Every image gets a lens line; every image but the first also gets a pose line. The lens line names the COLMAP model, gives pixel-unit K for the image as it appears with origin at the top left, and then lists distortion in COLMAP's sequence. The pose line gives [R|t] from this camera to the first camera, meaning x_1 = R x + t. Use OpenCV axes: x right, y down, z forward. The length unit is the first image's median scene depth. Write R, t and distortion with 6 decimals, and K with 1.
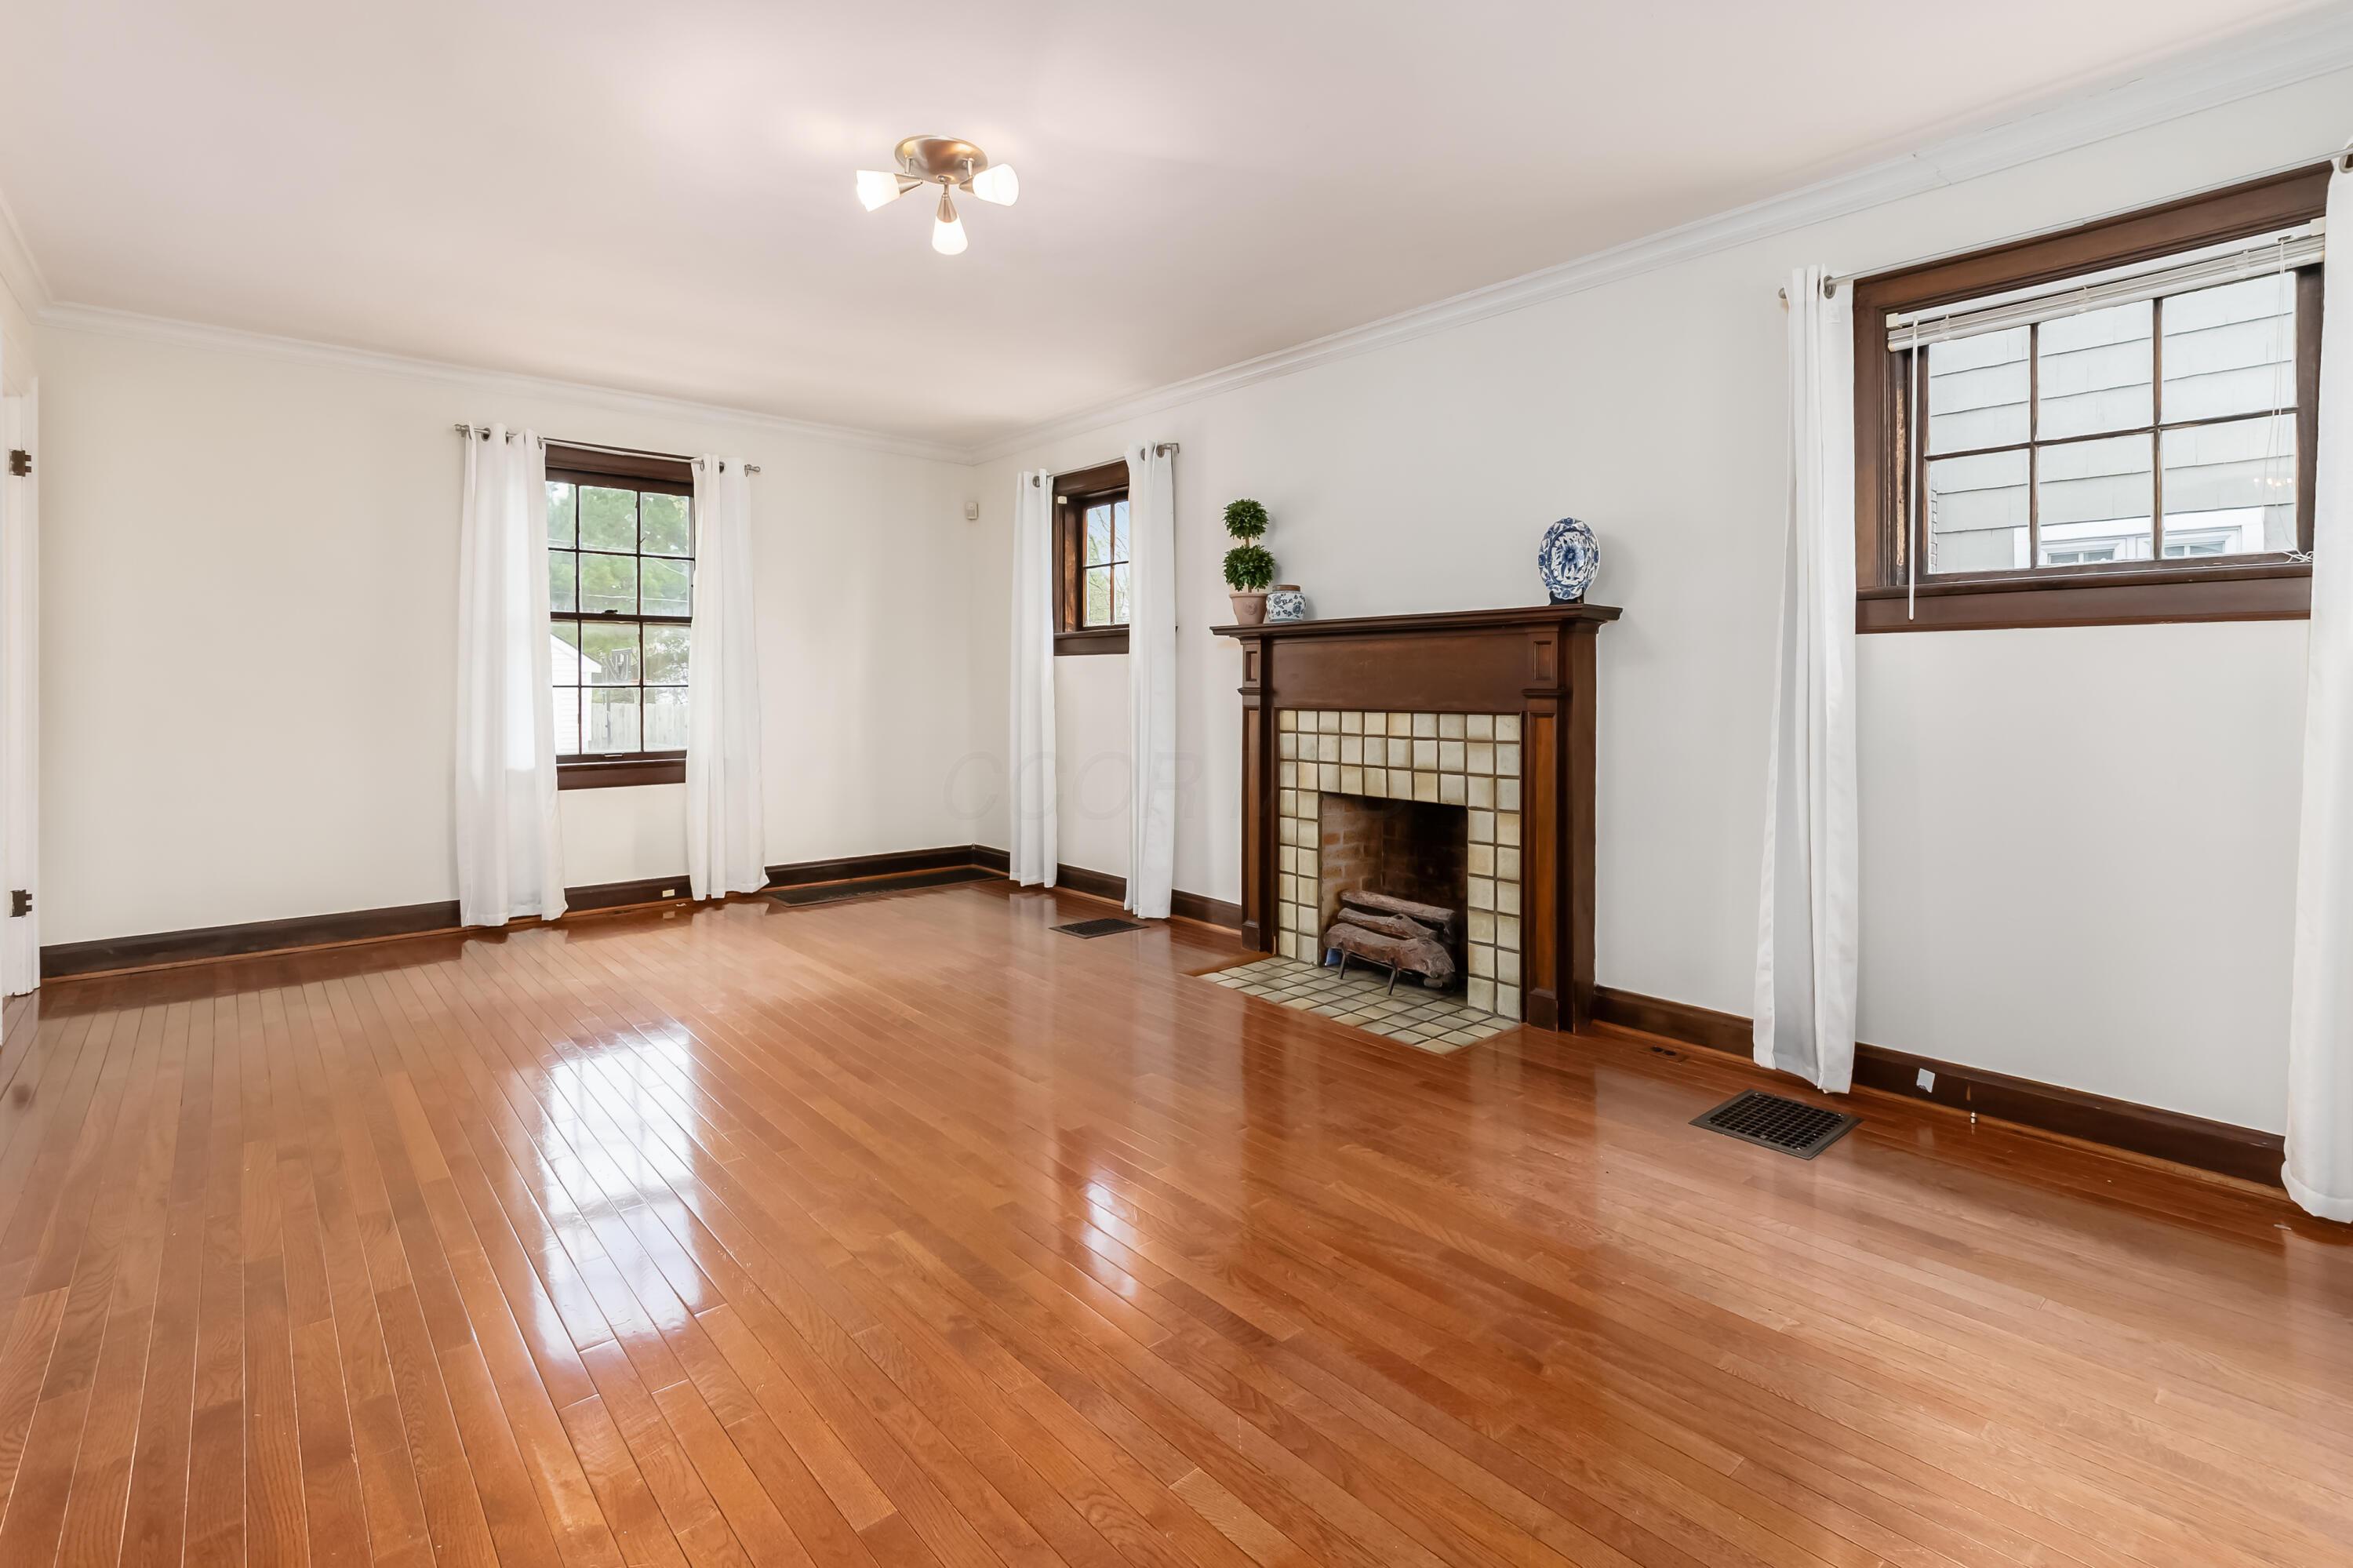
lens RADIAL K [[1098.2, 0, 1178.8], [0, 1098.2, 687.8], [0, 0, 1]] dist [0.000100, -0.000200]
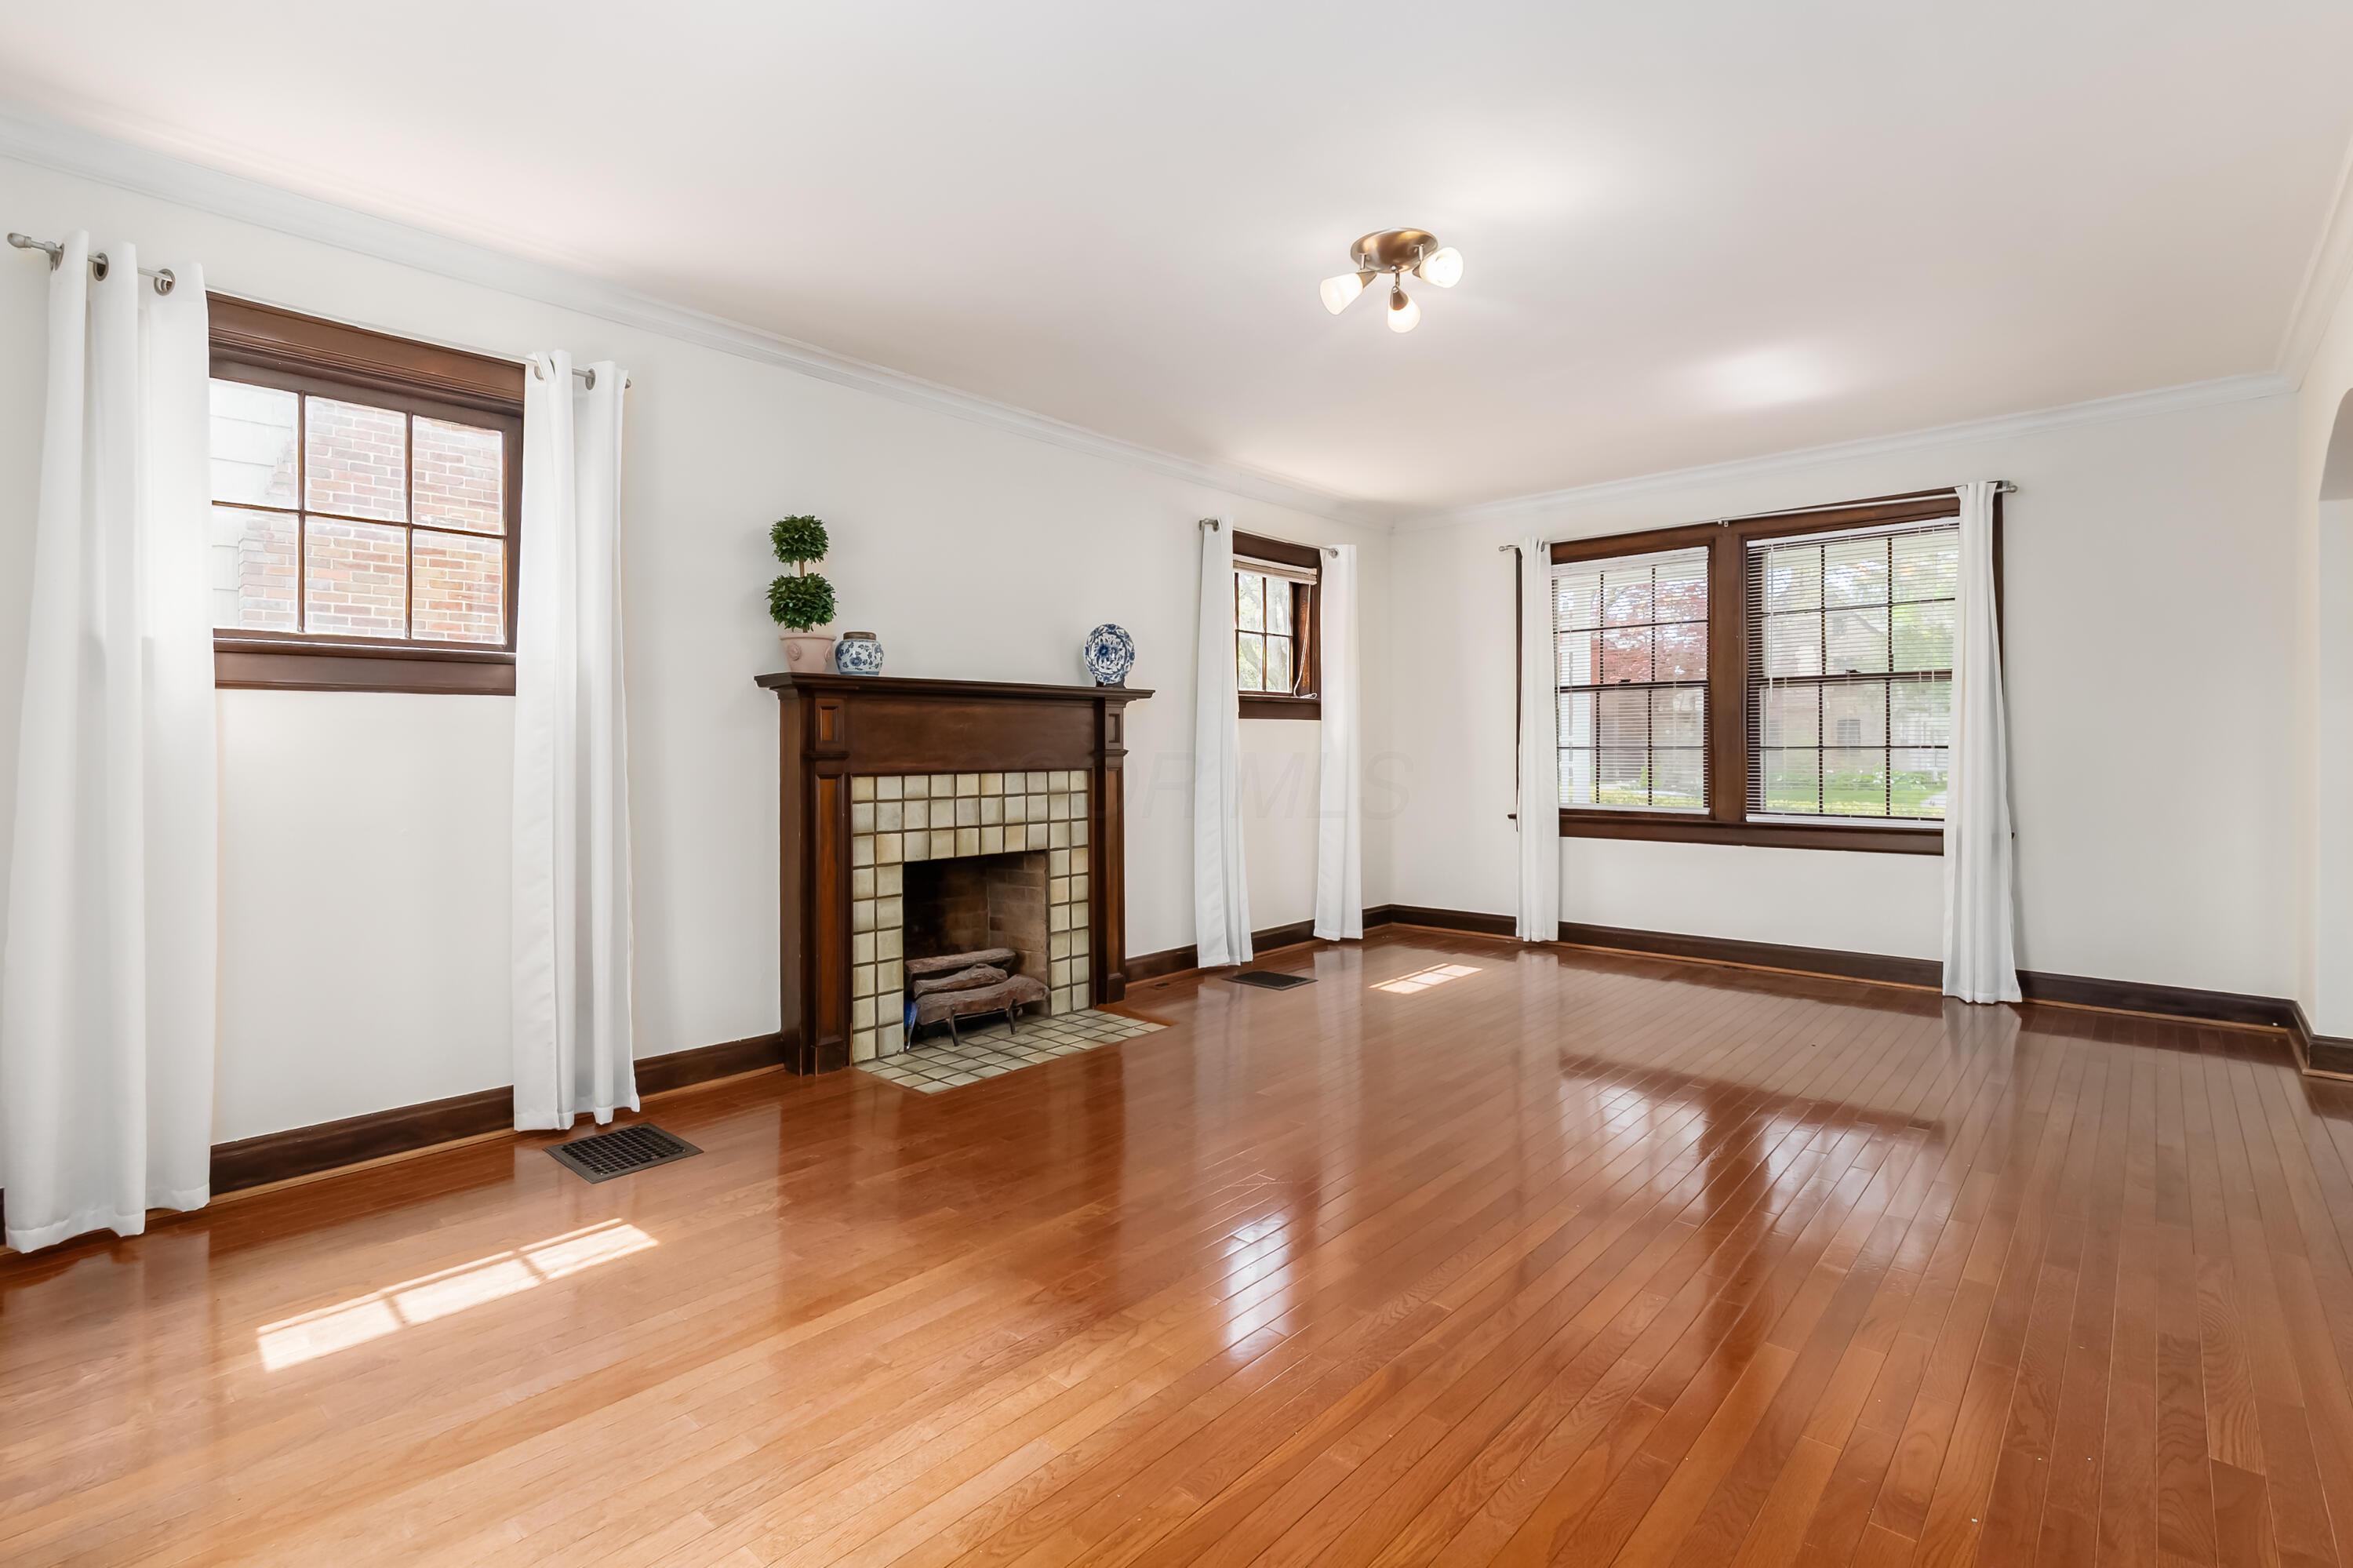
lens RADIAL K [[1036.2, 0, 1206.7], [0, 1036.2, 752.1], [0, 0, 1]] dist [-0.018738, -0.001148]
pose [[-0.133990, -0.005386, 0.990968, -0.812720], [0.006894, 0.999956, 0.006367, -0.002577], [-0.990959, 0.007684, -0.133947, 0.916730]]
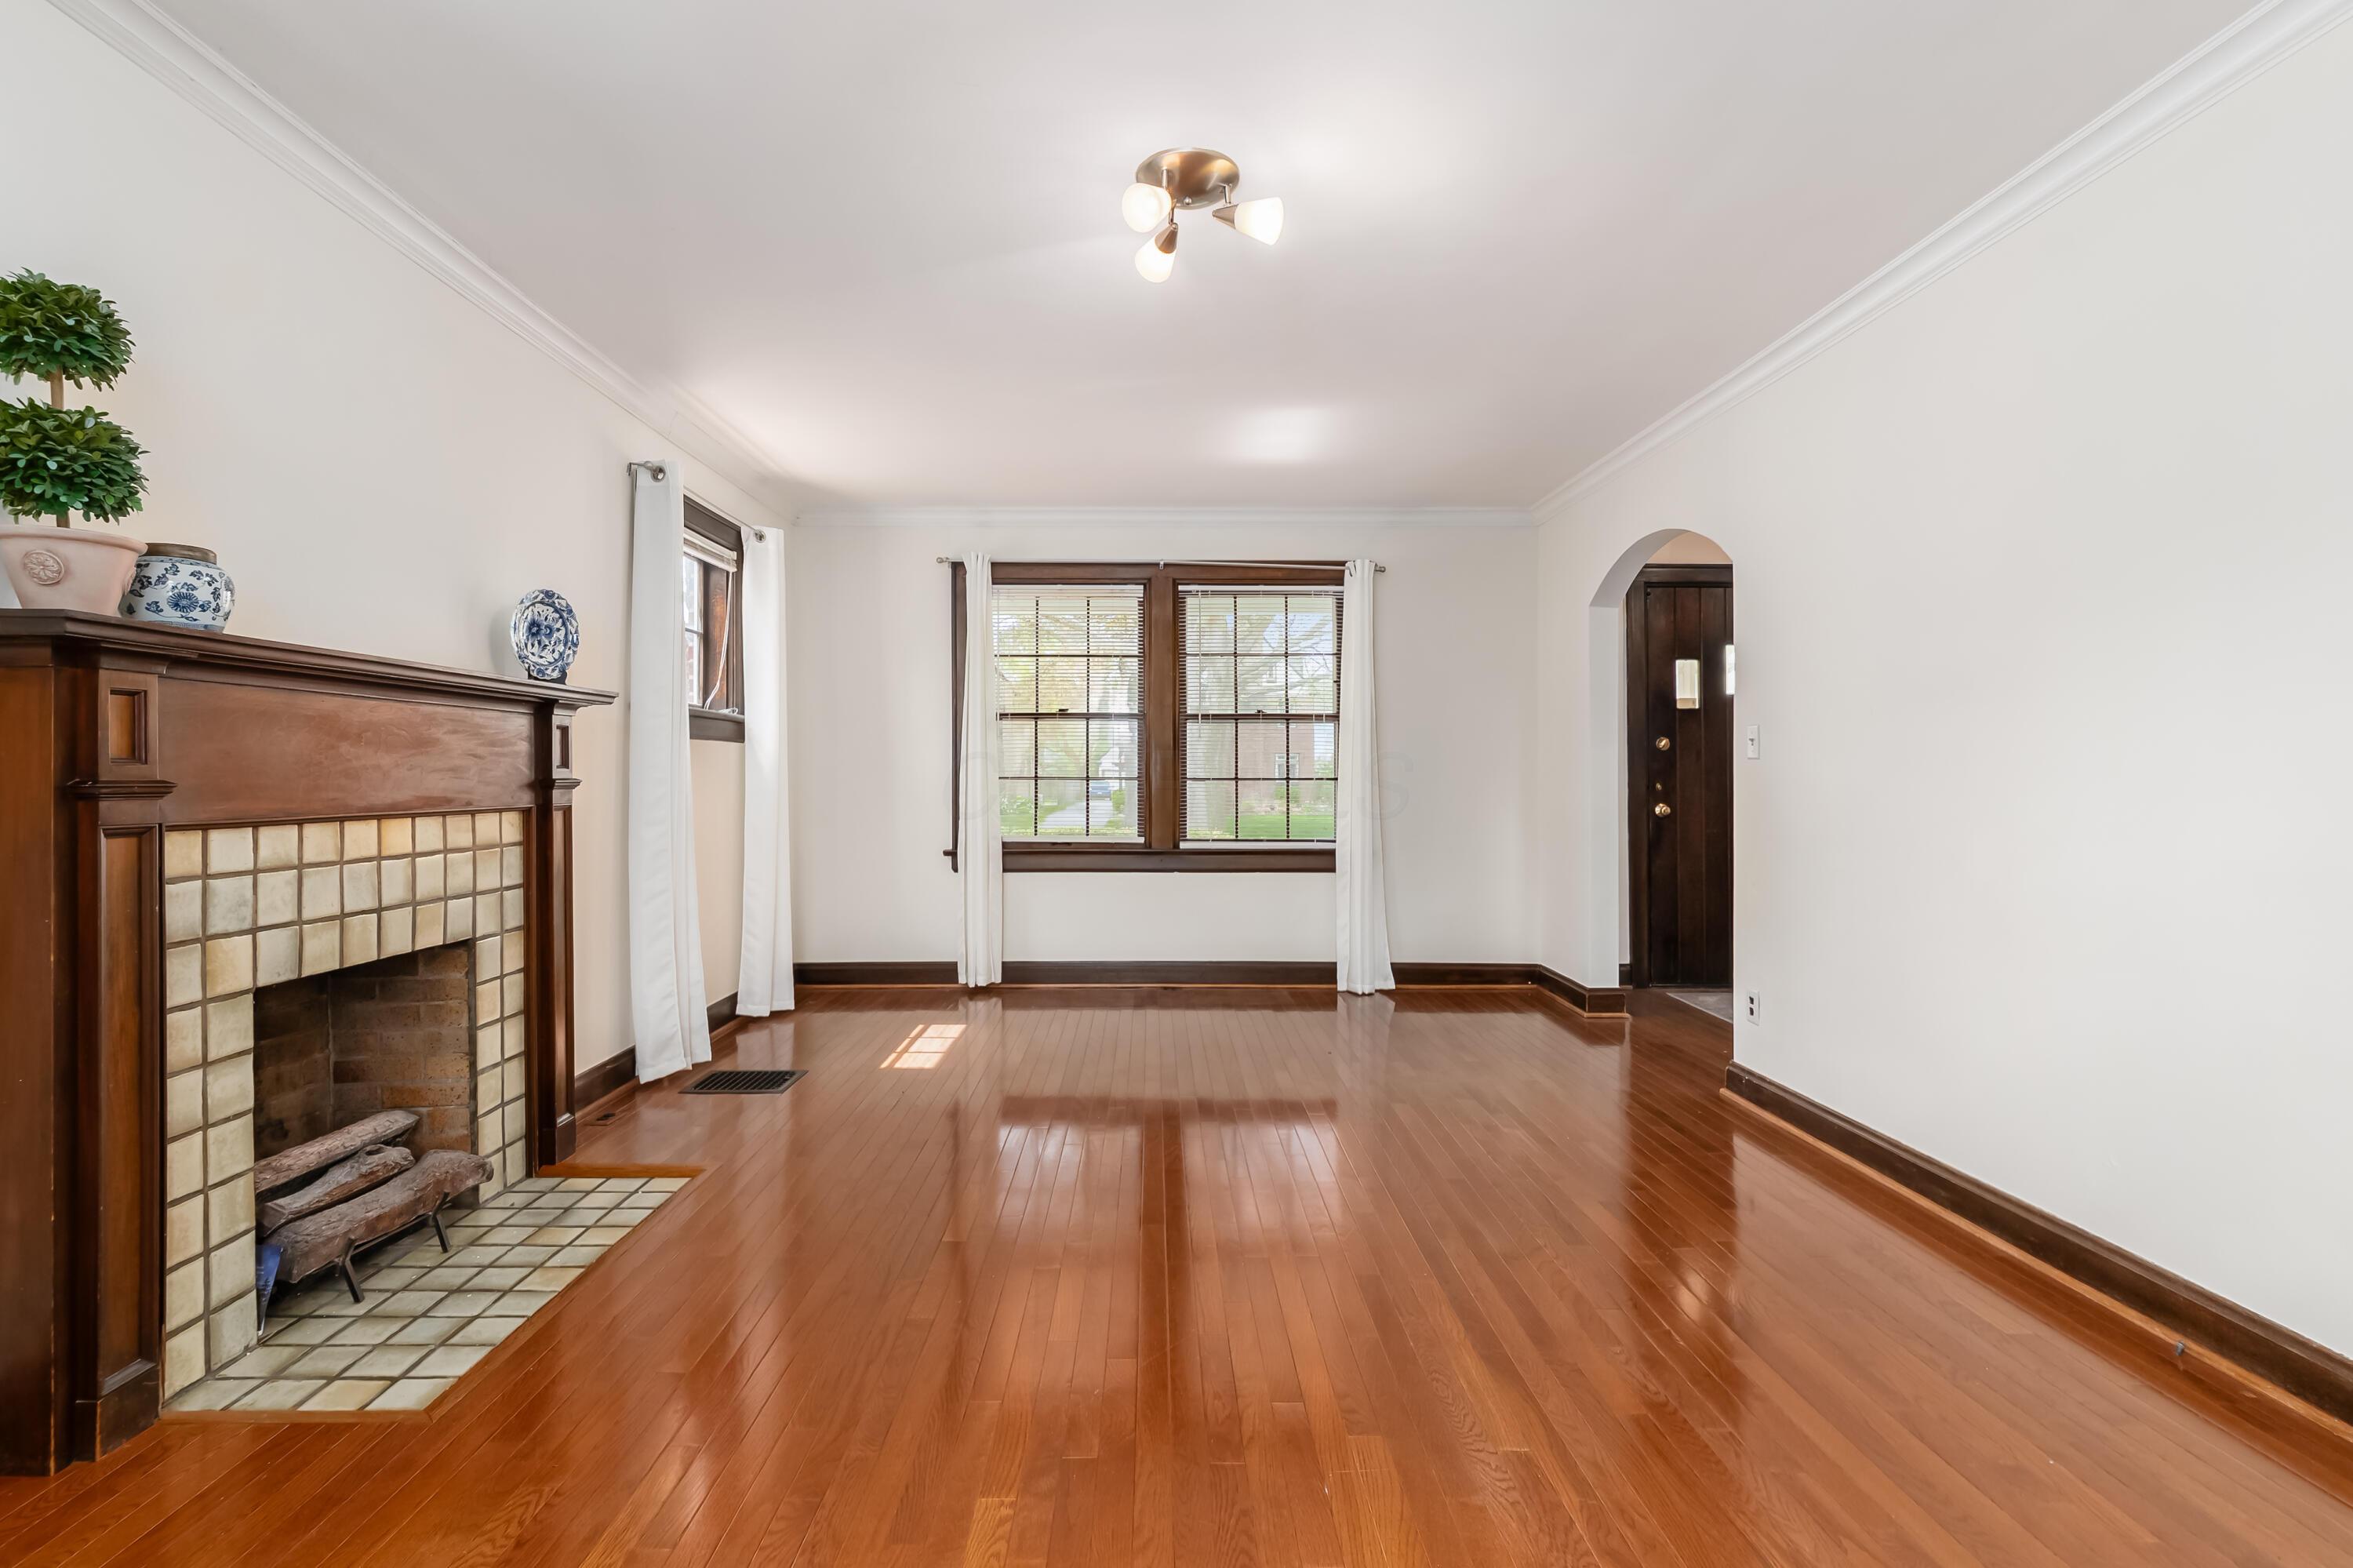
lens RADIAL K [[1053.7, 0, 1133.1], [0, 1053.7, 773.1], [0, 0, 1]] dist [0.000979, -0.011281]
pose [[-0.752691, -0.000724, 0.658373, -0.505898], [-0.000999, 1.000000, -0.000042, -0.003020], [-0.658373, -0.000689, -0.752692, 1.161684]]
